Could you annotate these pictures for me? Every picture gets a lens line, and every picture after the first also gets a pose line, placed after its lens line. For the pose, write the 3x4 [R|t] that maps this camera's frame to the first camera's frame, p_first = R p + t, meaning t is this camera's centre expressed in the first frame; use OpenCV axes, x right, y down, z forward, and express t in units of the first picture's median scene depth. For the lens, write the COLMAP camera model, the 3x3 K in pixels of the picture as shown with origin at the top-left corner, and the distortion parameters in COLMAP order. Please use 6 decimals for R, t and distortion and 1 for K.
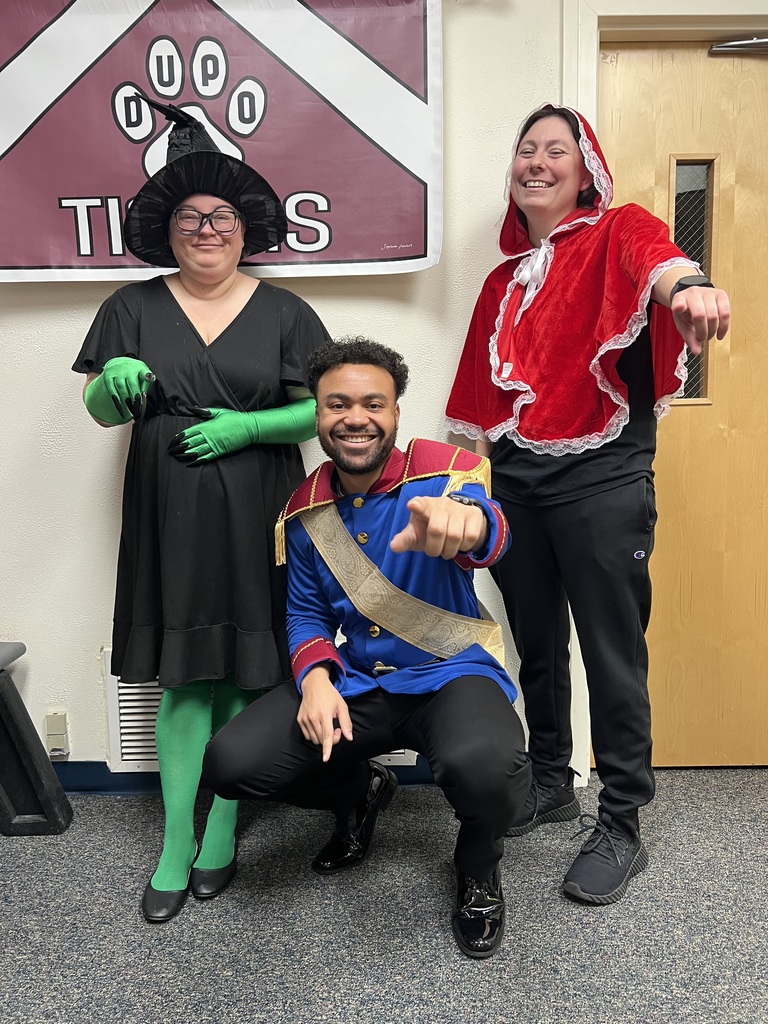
lens RADIAL K [[775.2, 0, 375.2], [0, 775.2, 517.1], [0, 0, 1]] dist [0.113299, -0.128828]
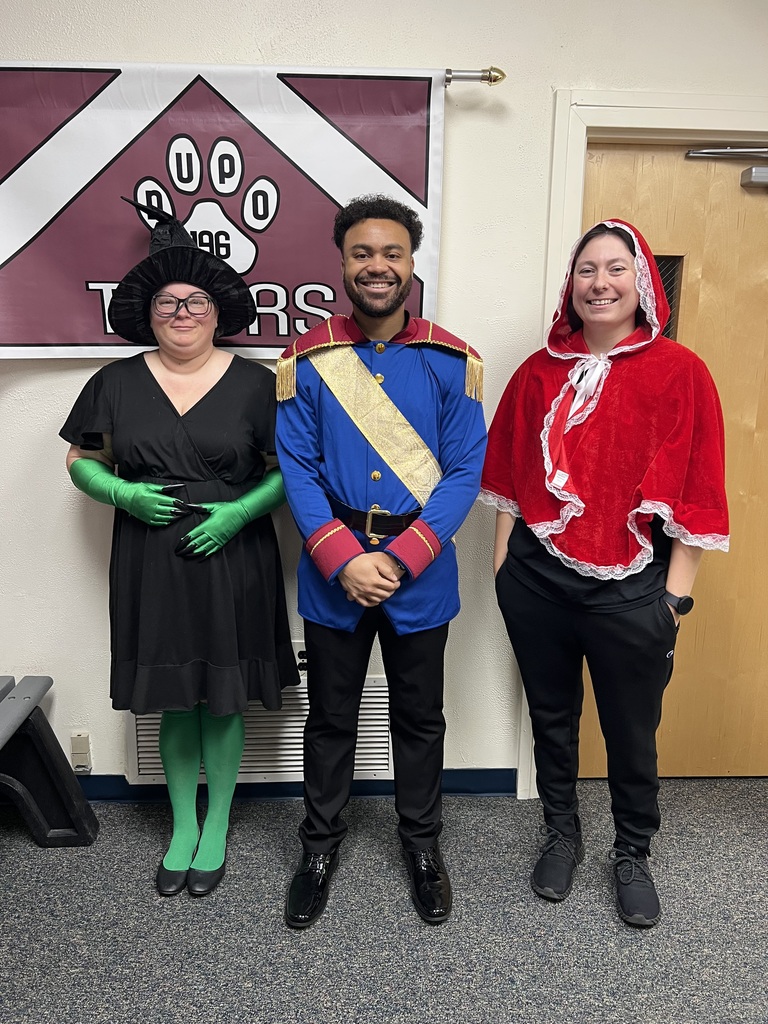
lens RADIAL K [[779.5, 0, 384.0], [0, 779.5, 512.0], [0, 0, 1]] dist [0.120570, -0.136634]
pose [[0.998443, 0.020553, 0.051850, -0.047202], [-0.025833, 0.994315, 0.103297, -0.244991], [-0.049432, -0.104476, 0.993298, -0.139791]]
